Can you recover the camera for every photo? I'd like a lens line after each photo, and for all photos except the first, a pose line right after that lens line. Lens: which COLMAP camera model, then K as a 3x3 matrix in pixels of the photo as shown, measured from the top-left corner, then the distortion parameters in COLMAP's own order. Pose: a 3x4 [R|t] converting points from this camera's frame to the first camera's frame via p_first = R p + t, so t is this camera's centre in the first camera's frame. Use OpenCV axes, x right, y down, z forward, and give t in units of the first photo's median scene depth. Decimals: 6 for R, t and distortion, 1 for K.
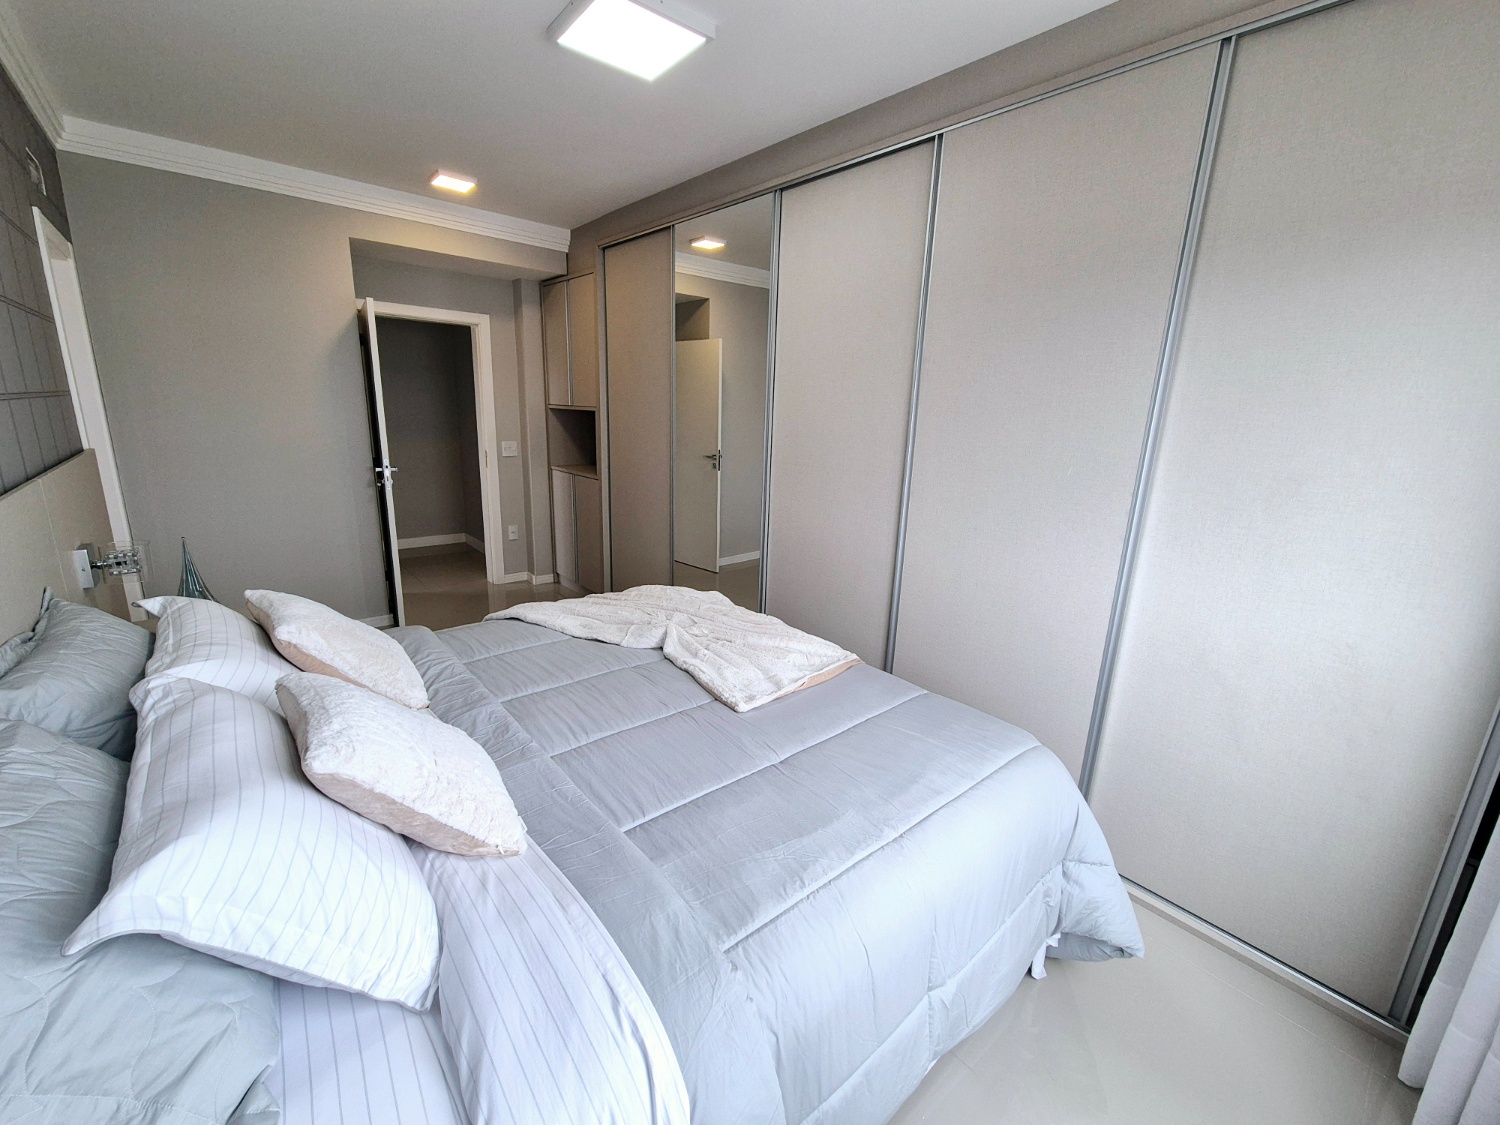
lens RADIAL K [[612.6, 0, 754.0], [0, 612.6, 557.6], [0, 0, 1]] dist [-0.004616, 0.000481]
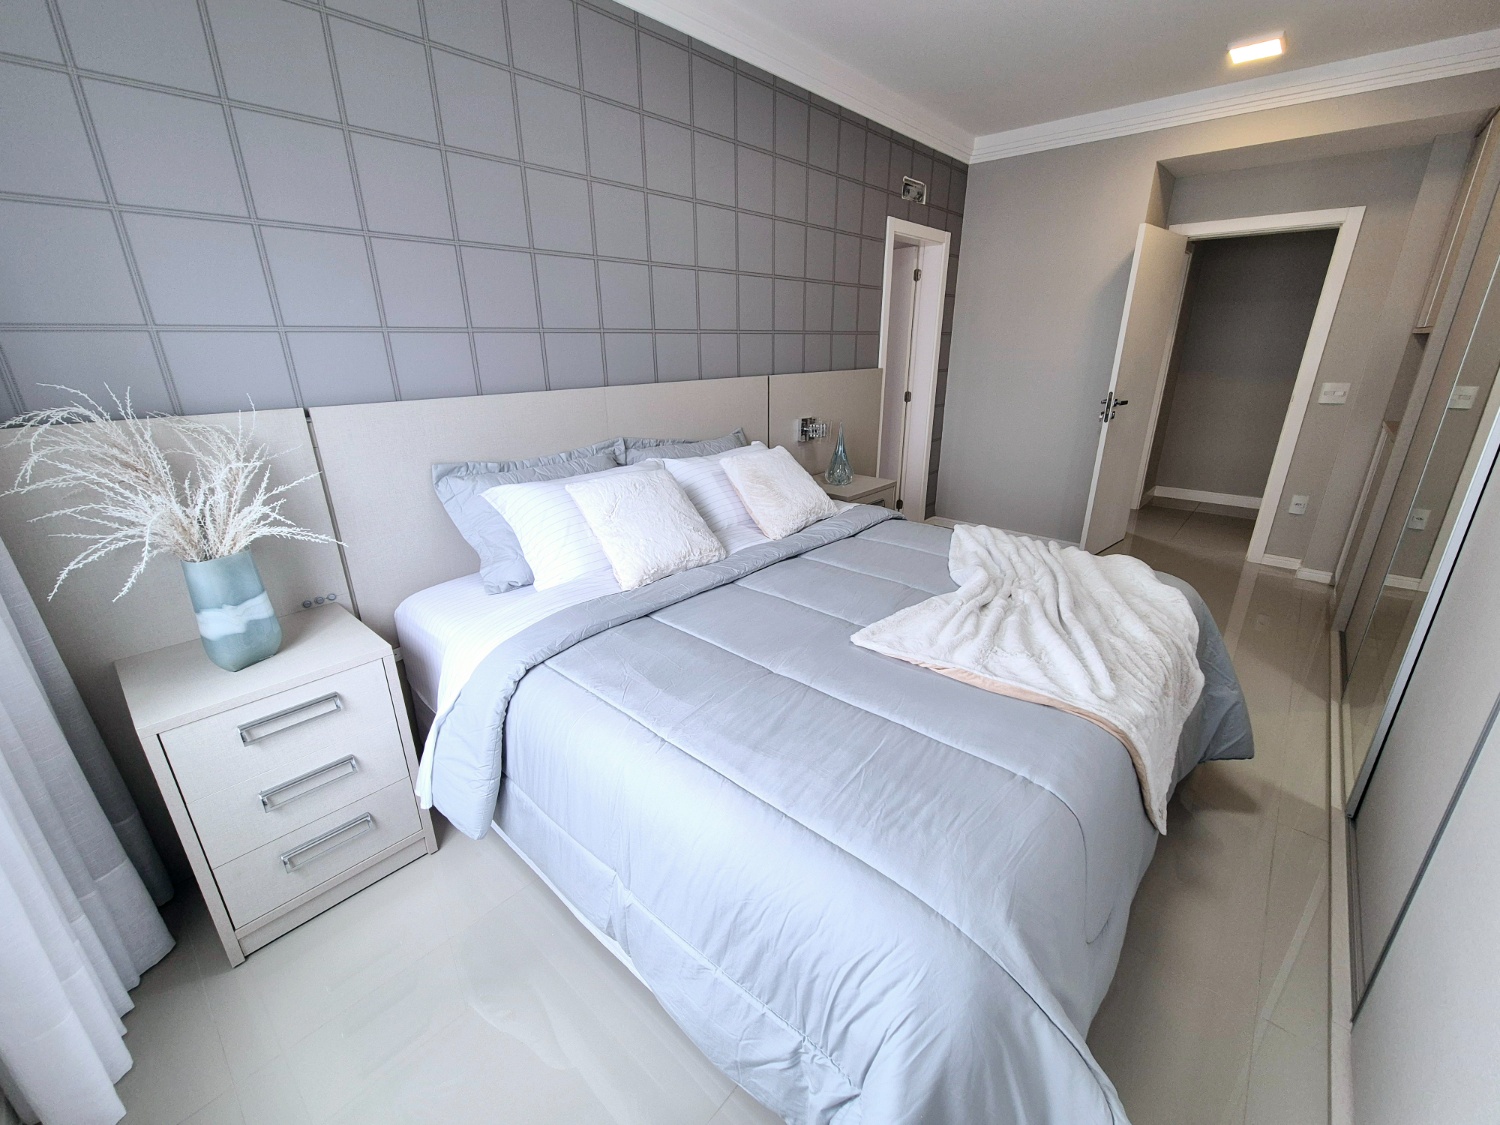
lens RADIAL K [[612.6, 0, 754.1], [0, 612.6, 557.7], [0, 0, 1]] dist [-0.004616, 0.000481]
pose [[0.150512, 0.289887, -0.945152, 0.340042], [-0.221861, 0.941562, 0.253455, -0.029510], [0.963392, 0.171544, 0.206031, 0.276693]]
